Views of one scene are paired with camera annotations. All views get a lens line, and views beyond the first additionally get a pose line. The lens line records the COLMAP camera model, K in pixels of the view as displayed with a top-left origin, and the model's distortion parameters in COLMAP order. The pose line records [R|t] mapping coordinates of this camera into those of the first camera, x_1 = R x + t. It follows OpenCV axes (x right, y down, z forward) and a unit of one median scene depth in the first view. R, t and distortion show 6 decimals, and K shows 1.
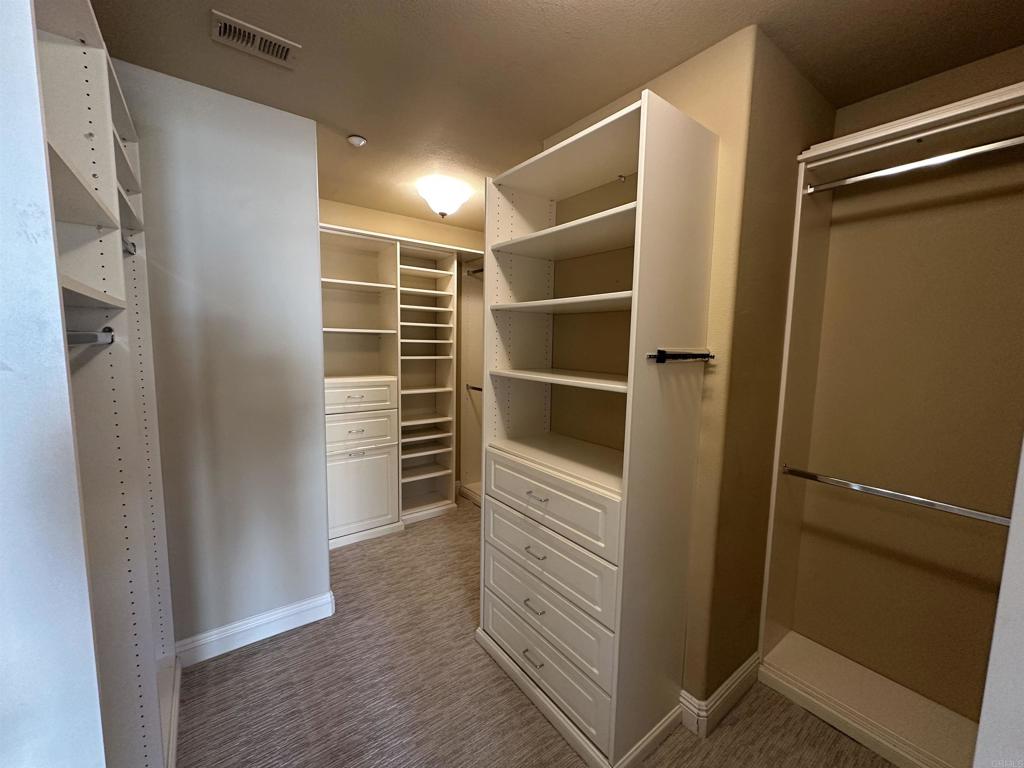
lens RADIAL K [[409.0, 0, 512.7], [0, 409.0, 384.2], [0, 0, 1]] dist [-0.001485, -0.000019]
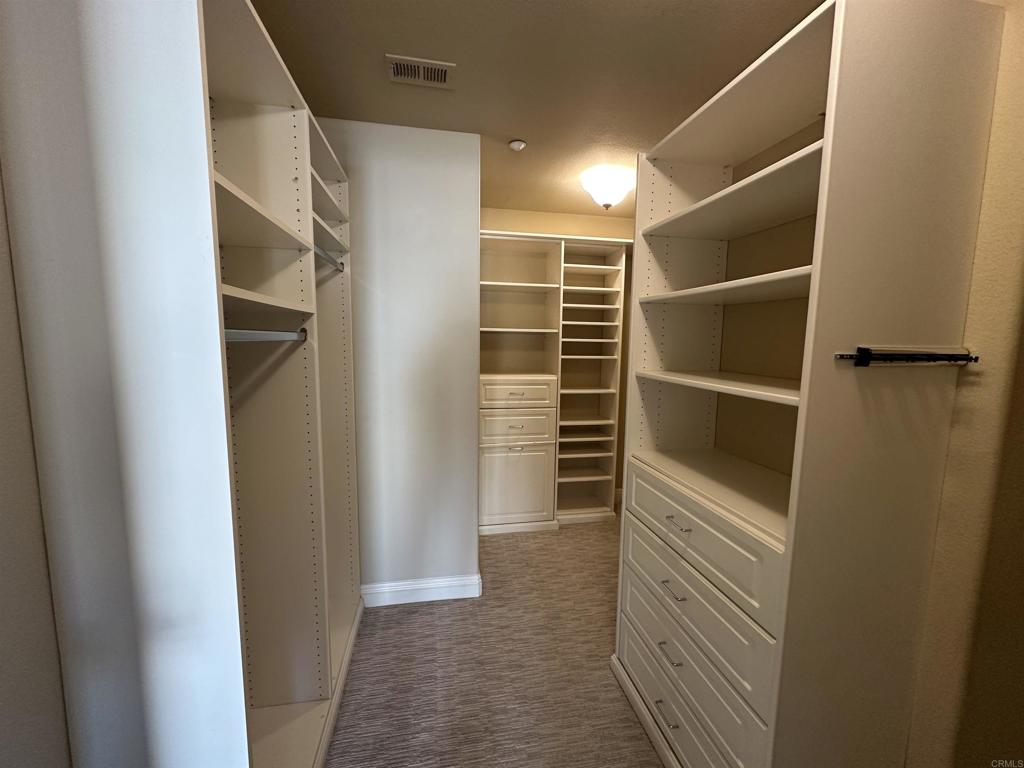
lens RADIAL K [[409.0, 0, 512.3], [0, 409.0, 384.1], [0, 0, 1]] dist [-0.001485, -0.000019]
pose [[0.896909, 0.041910, -0.440225, 0.101597], [-0.042819, 0.999052, 0.007872, -0.002268], [0.440138, 0.011790, 0.897853, 0.089472]]
